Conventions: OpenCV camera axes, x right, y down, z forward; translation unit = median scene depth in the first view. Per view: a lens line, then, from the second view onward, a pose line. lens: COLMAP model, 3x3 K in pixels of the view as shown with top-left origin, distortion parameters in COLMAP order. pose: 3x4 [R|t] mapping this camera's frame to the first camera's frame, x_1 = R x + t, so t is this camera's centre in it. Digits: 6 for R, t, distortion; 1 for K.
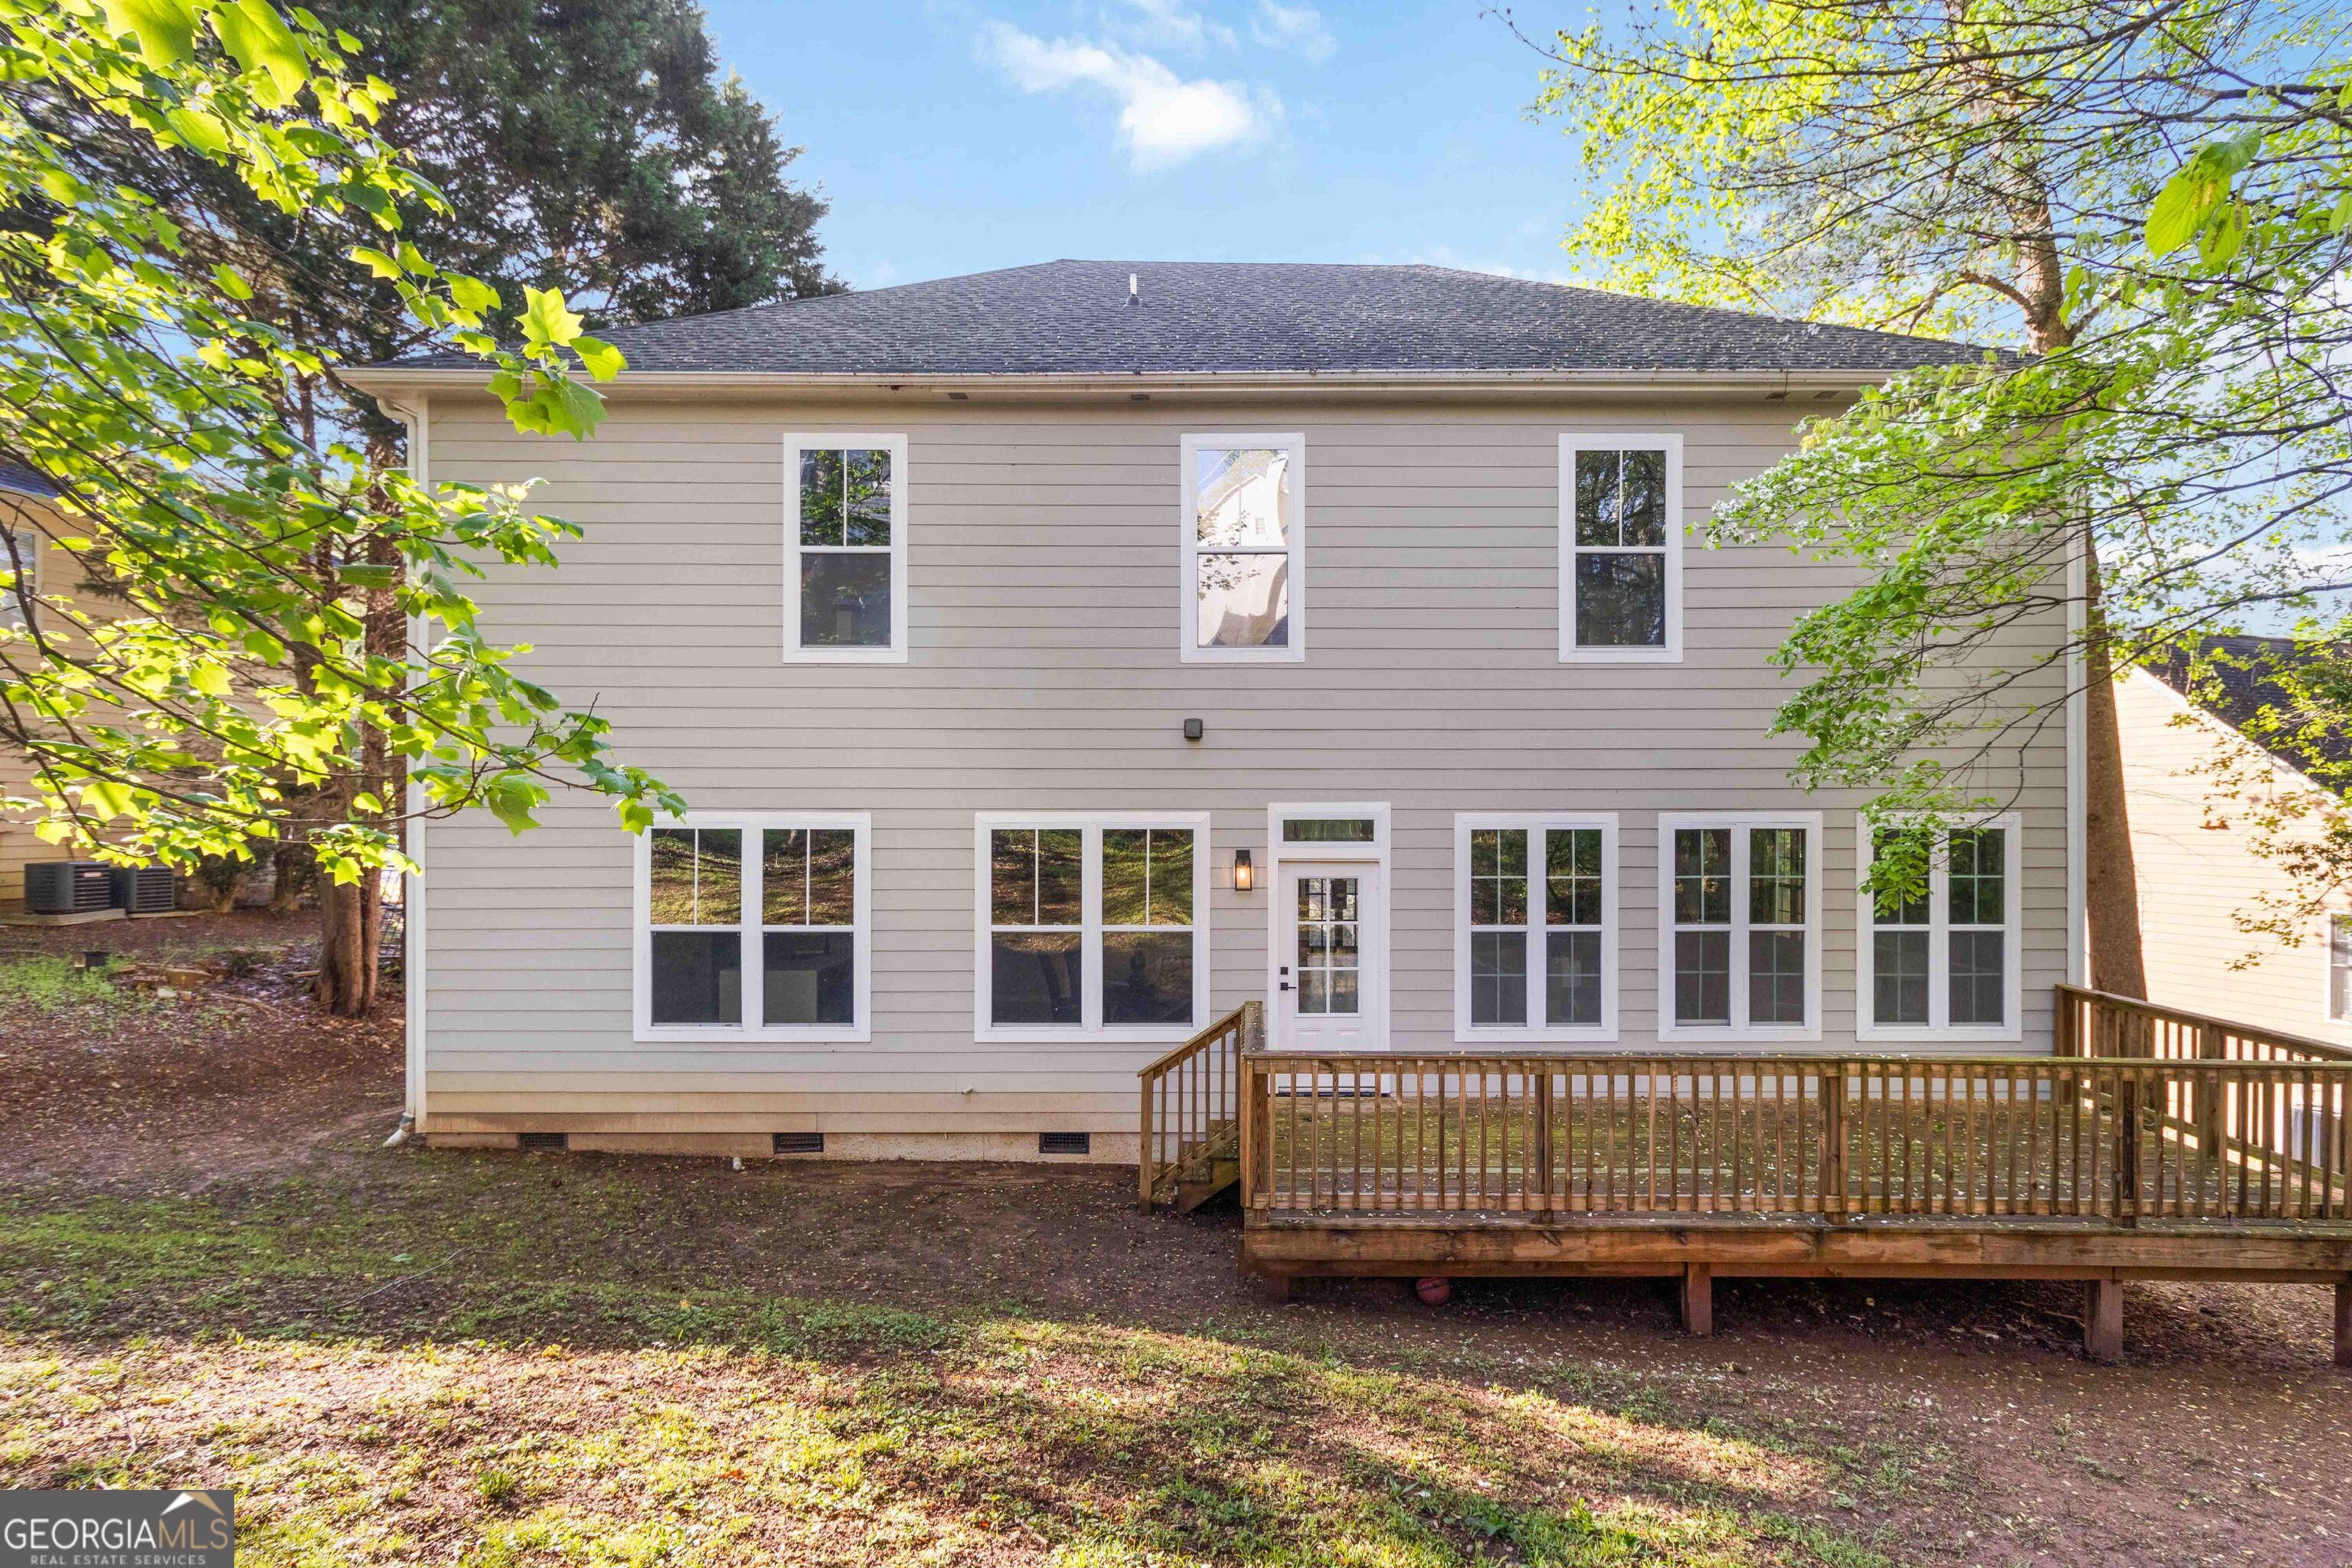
lens RADIAL K [[1008.9, 0, 1176.0], [0, 1008.9, 804.4], [0, 0, 1]] dist [-0.001754, -0.000074]
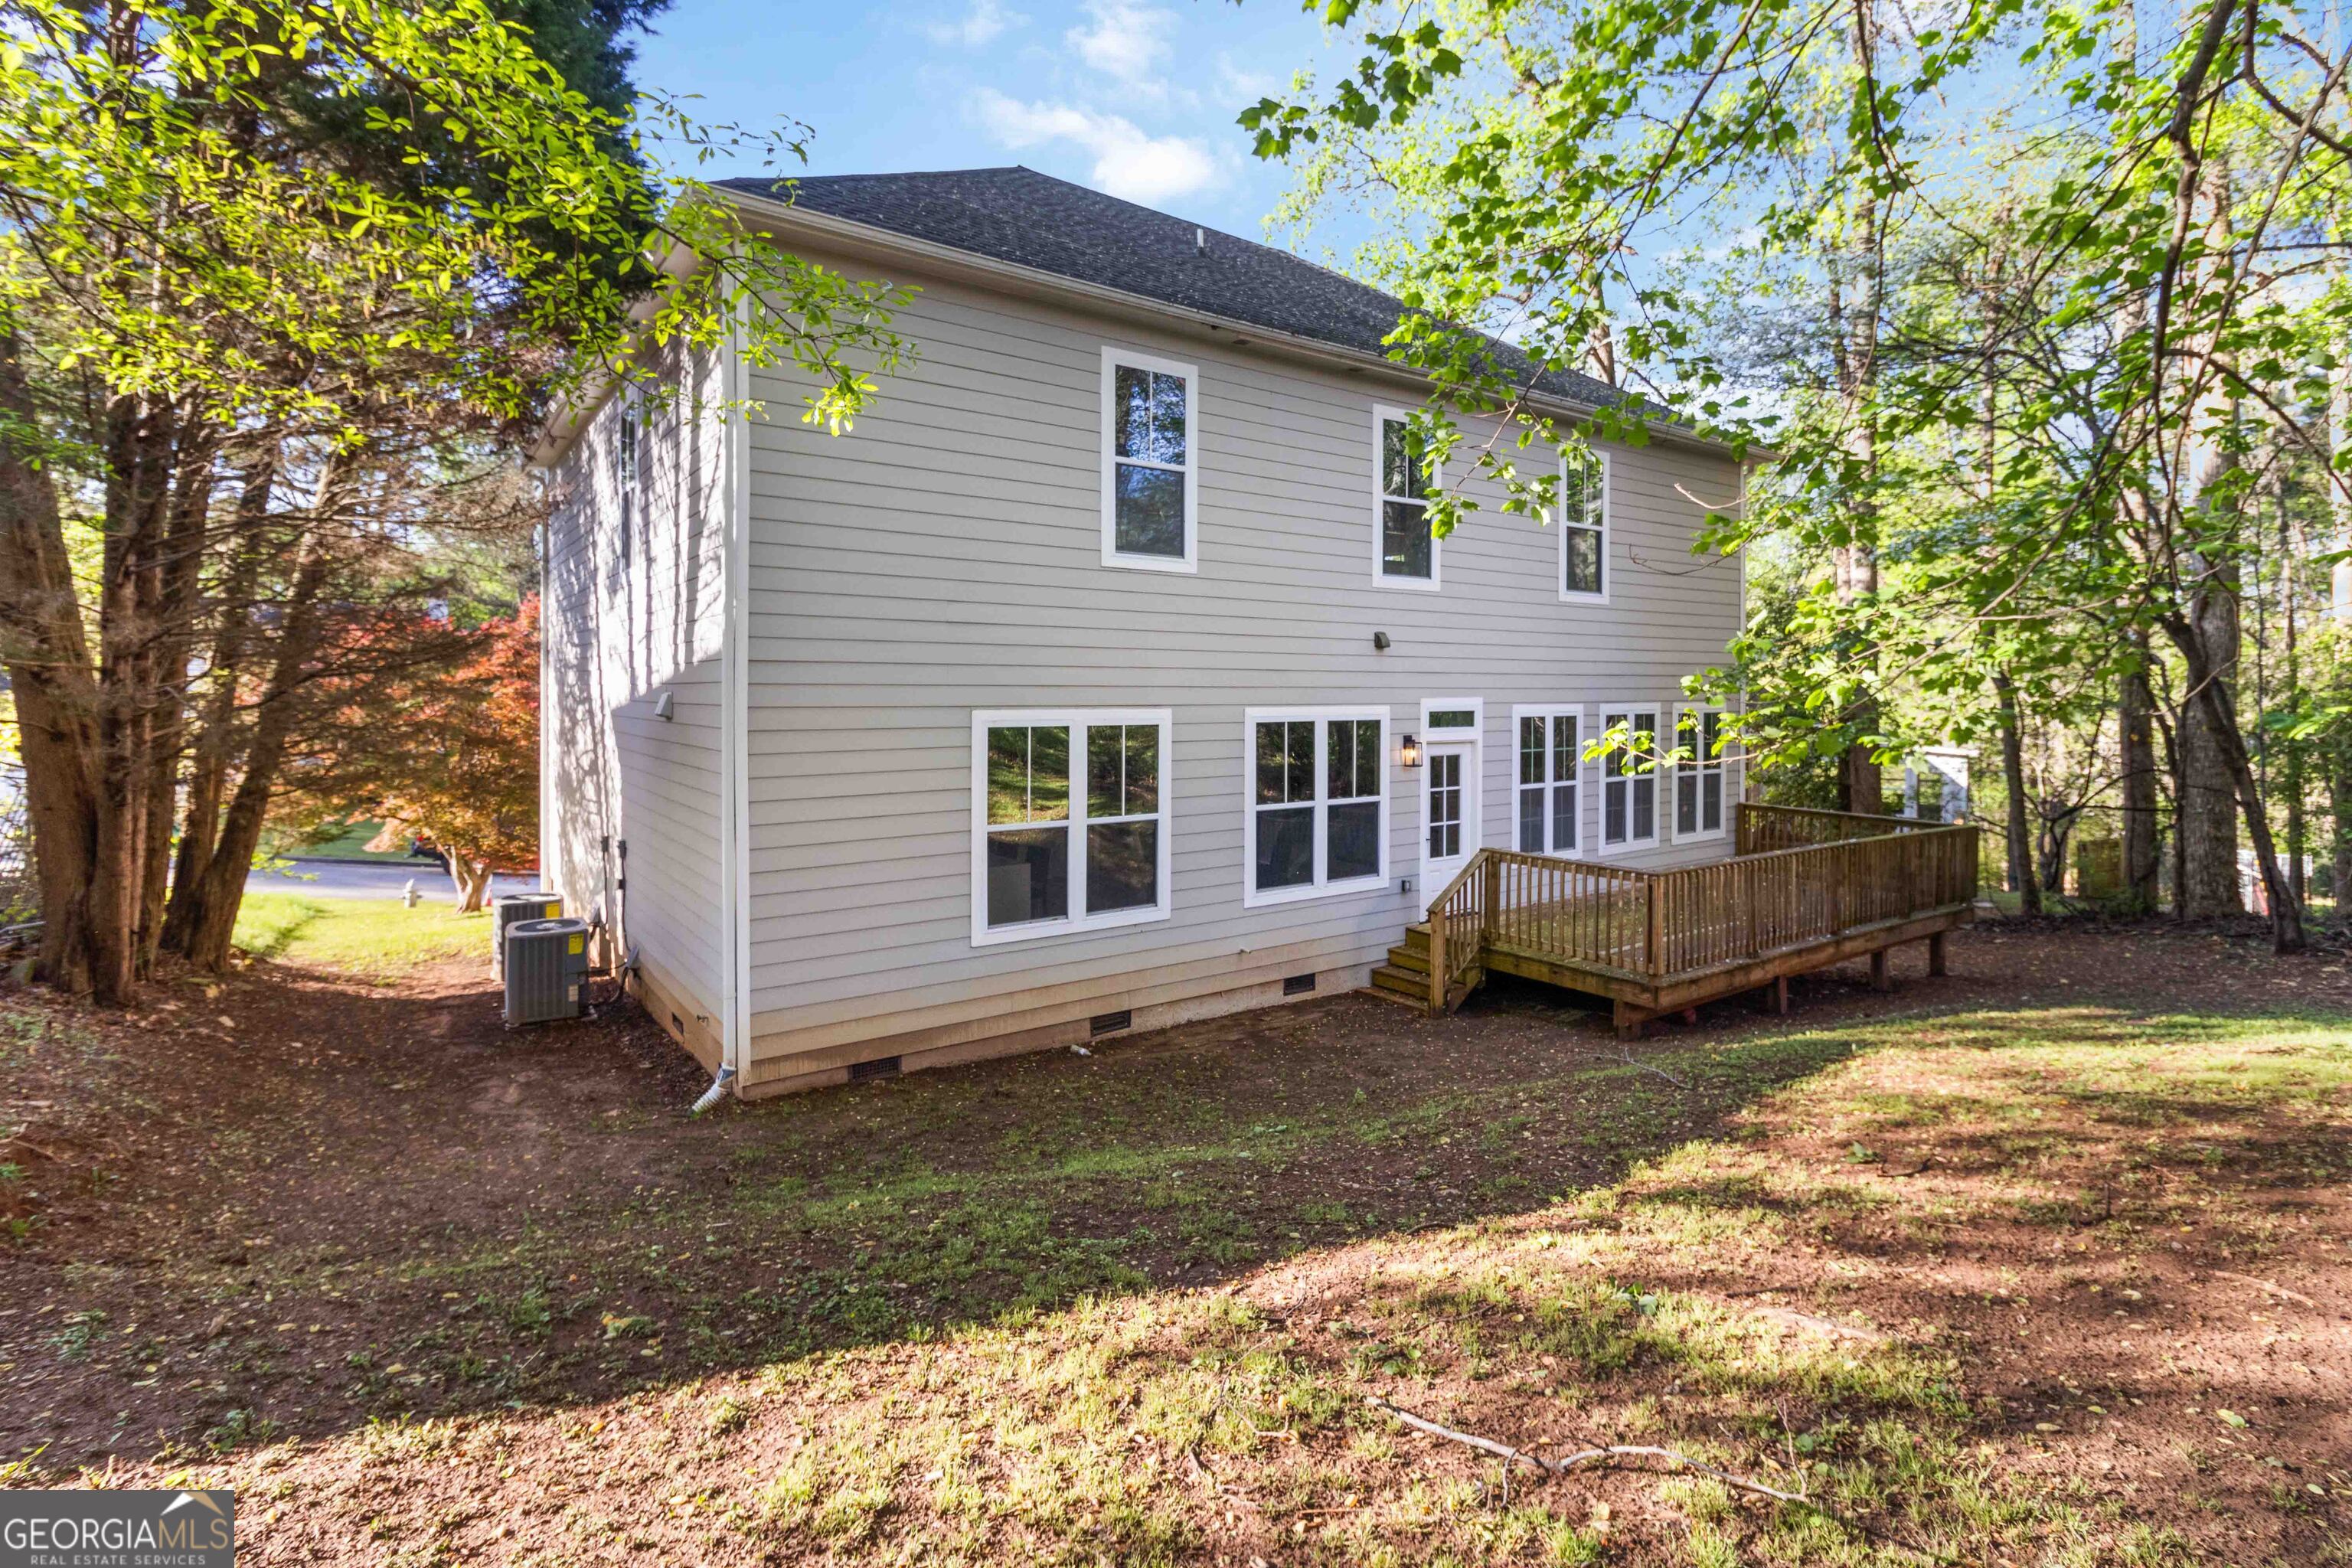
lens RADIAL K [[1125.5, 0, 1179.2], [0, 1125.5, 724.3], [0, 0, 1]] dist [0.001265, 0.000706]
pose [[0.811146, -0.017501, 0.584582, -1.006154], [0.006634, 0.999763, 0.020726, -0.000629], [-0.584807, -0.012934, 0.811070, 0.006921]]
